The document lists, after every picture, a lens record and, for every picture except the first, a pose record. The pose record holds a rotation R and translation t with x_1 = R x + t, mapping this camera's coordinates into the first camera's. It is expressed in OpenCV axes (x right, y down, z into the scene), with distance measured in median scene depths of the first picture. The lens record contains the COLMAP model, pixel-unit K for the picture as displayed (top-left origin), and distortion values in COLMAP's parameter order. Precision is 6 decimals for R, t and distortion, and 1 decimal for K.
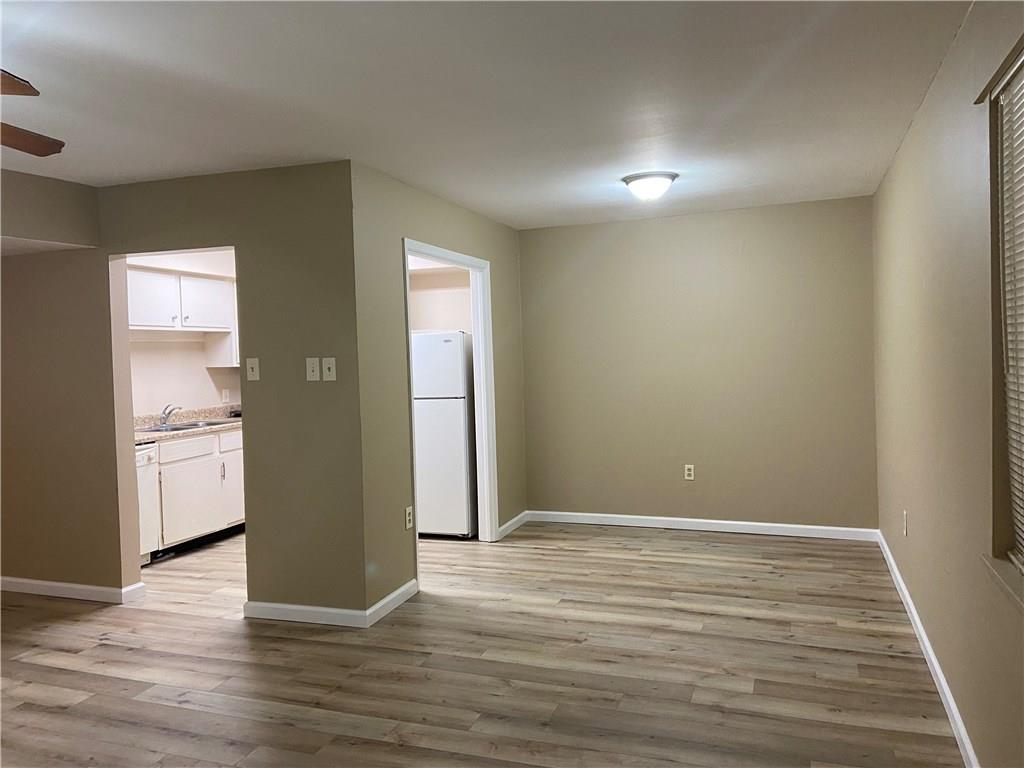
lens RADIAL K [[792.9, 0, 538.2], [0, 792.9, 376.4], [0, 0, 1]] dist [0.086748, -0.110742]
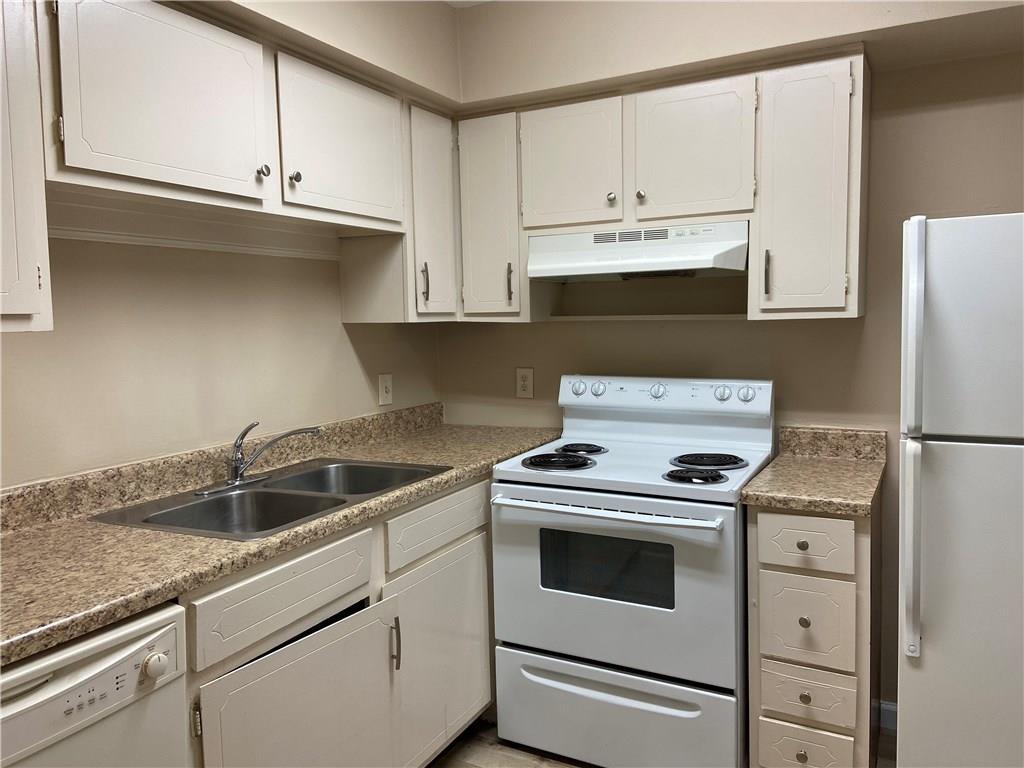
lens RADIAL K [[792.9, 0, 509.6], [0, 792.9, 384.0], [0, 0, 1]] dist [0.086748, -0.110742]
pose [[0.985184, 0.022316, -0.170045, -0.395816], [-0.013436, 0.998494, 0.053198, -0.004539], [0.170976, -0.050126, 0.983999, 0.928853]]
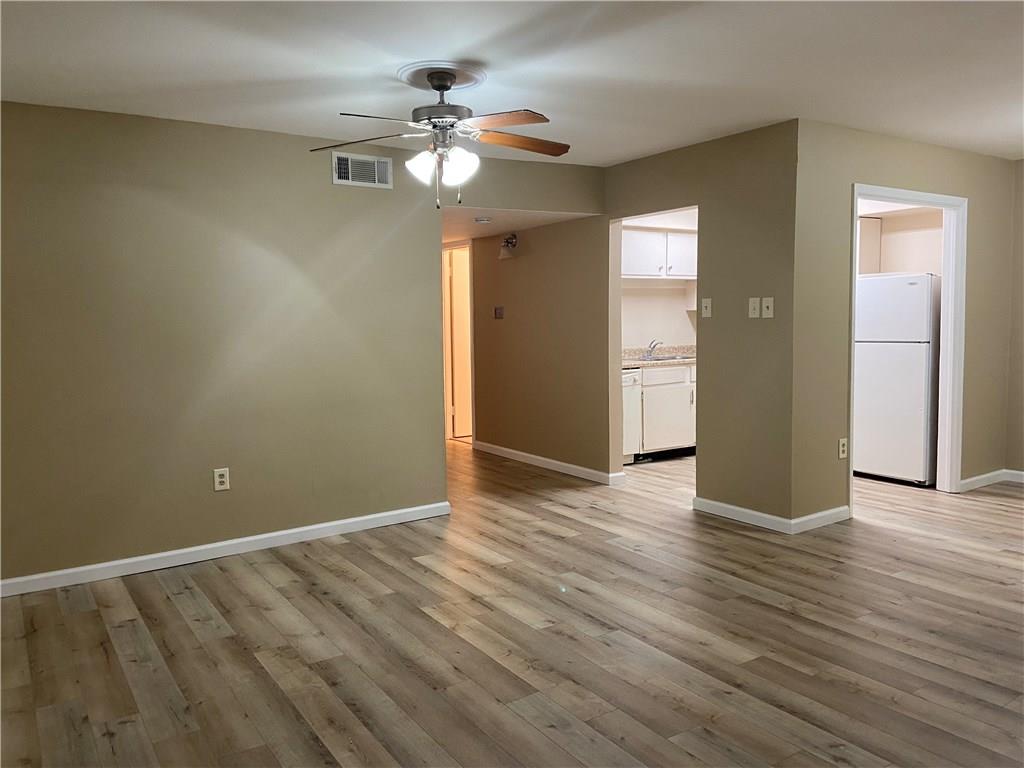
lens RADIAL K [[792.9, 0, 501.4], [0, 792.9, 387.9], [0, 0, 1]] dist [0.086748, -0.110742]
pose [[0.794182, 0.068470, -0.603810, 0.126114], [-0.023755, 0.996371, 0.081740, 0.019553], [0.607215, -0.050573, 0.792926, -0.141792]]
